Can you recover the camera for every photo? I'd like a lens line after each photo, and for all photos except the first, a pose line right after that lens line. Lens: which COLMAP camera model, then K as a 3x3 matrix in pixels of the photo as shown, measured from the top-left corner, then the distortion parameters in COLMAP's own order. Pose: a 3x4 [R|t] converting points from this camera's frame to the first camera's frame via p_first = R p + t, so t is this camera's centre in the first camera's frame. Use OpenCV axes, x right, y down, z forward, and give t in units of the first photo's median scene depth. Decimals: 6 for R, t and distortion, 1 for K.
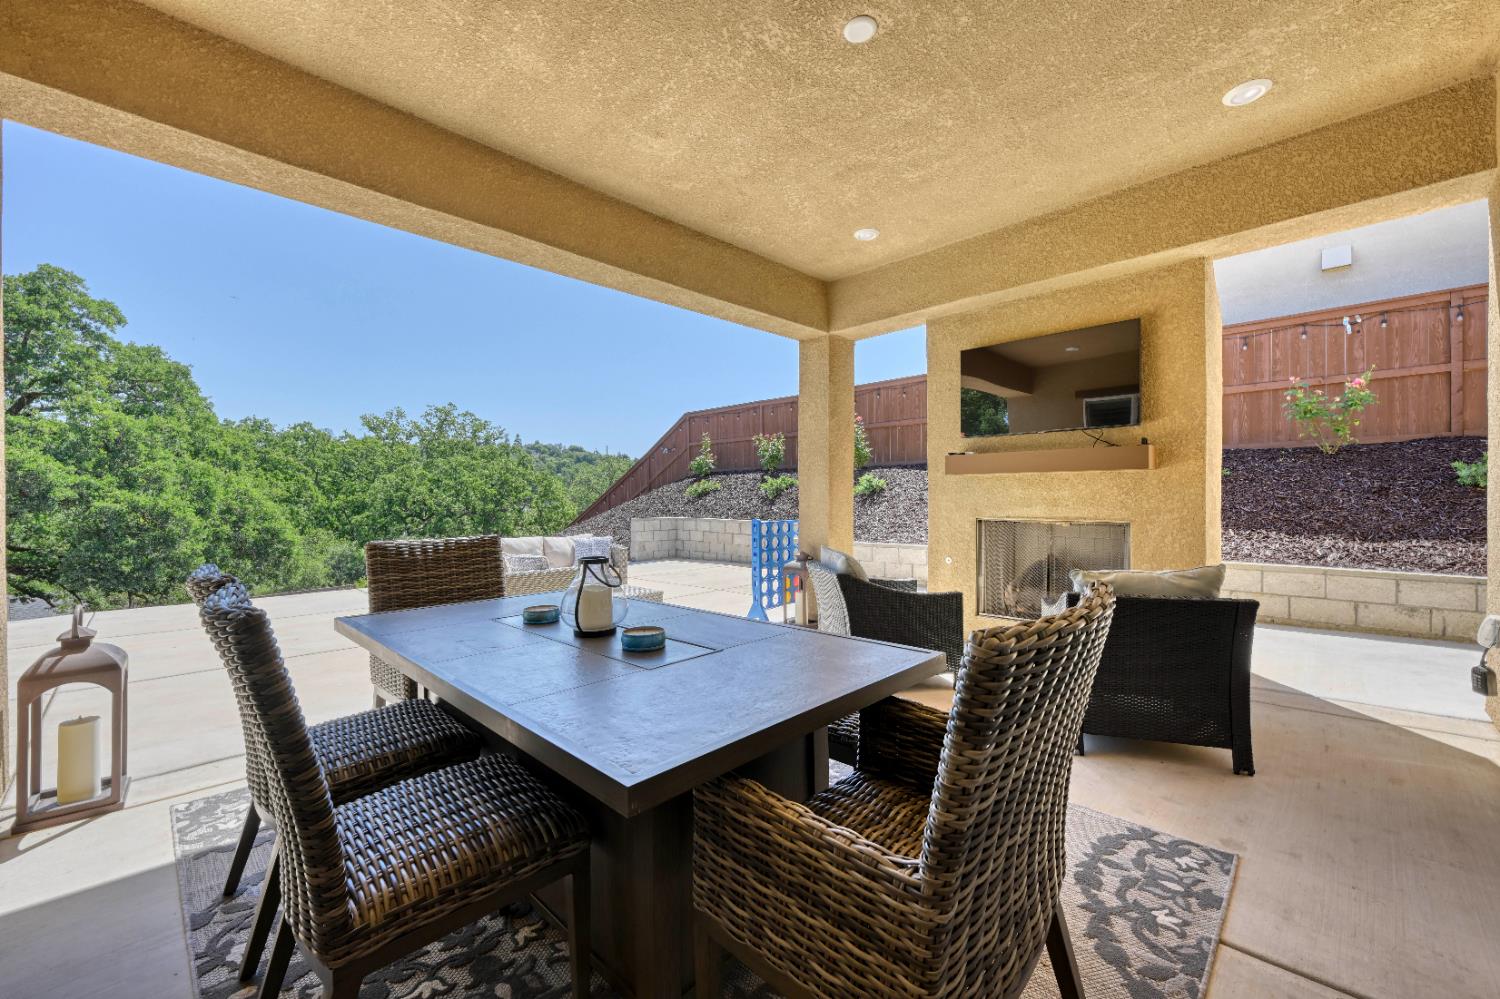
lens RADIAL K [[592.6, 0, 757.8], [0, 592.6, 500.6], [0, 0, 1]] dist [-0.001237, -0.000198]
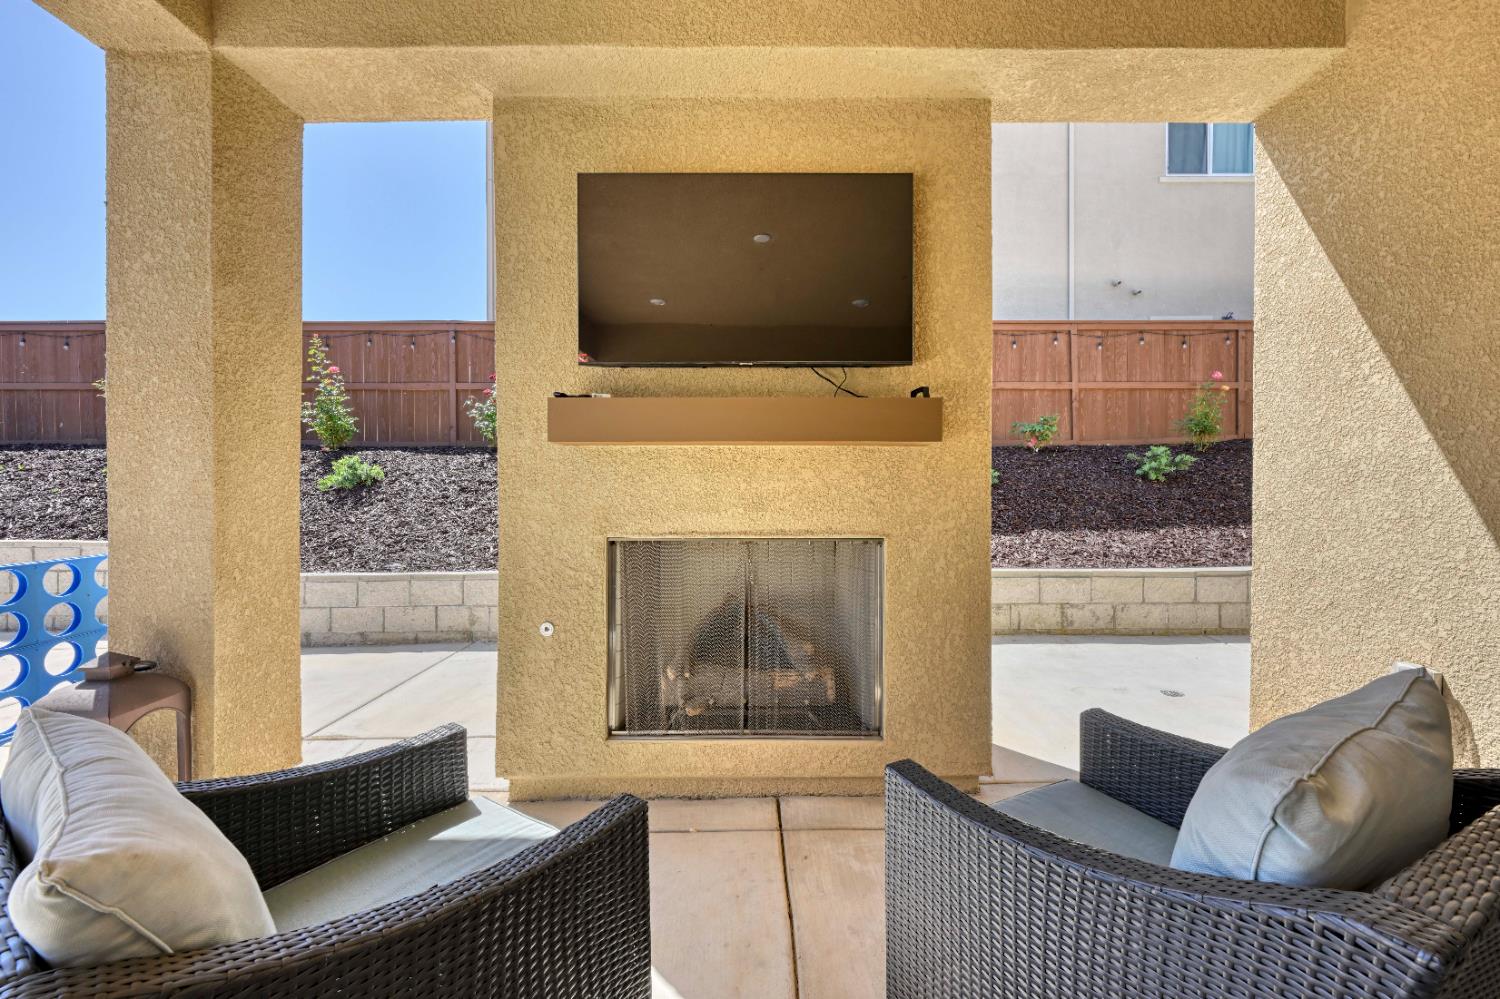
lens RADIAL K [[592.6, 0, 752.3], [0, 592.6, 494.5], [0, 0, 1]] dist [-0.001237, -0.000198]
pose [[0.714940, -0.001466, 0.699185, 0.103559], [0.004831, 0.999984, -0.002843, -0.002634], [-0.699170, 0.005410, 0.714935, 0.507054]]
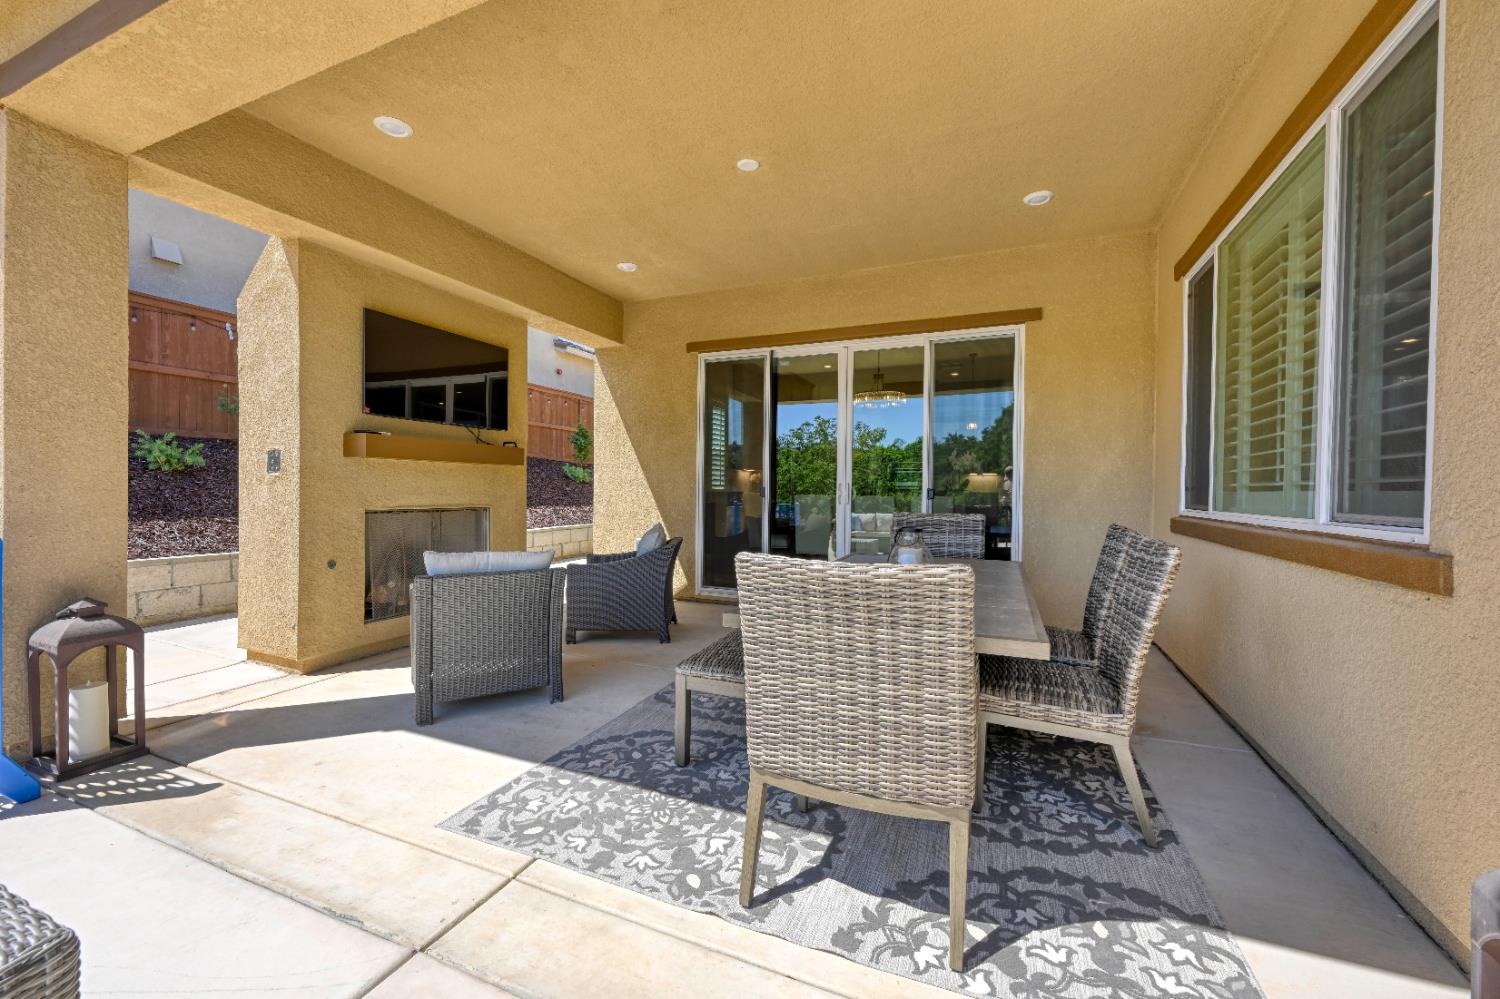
lens RADIAL K [[592.6, 0, 756.1], [0, 592.6, 492.1], [0, 0, 1]] dist [-0.001237, -0.000198]
pose [[-0.365179, -0.001840, 0.930936, -0.548298], [0.000757, 0.999997, 0.002274, 0.002624], [-0.930937, 0.001535, -0.365176, 0.694219]]
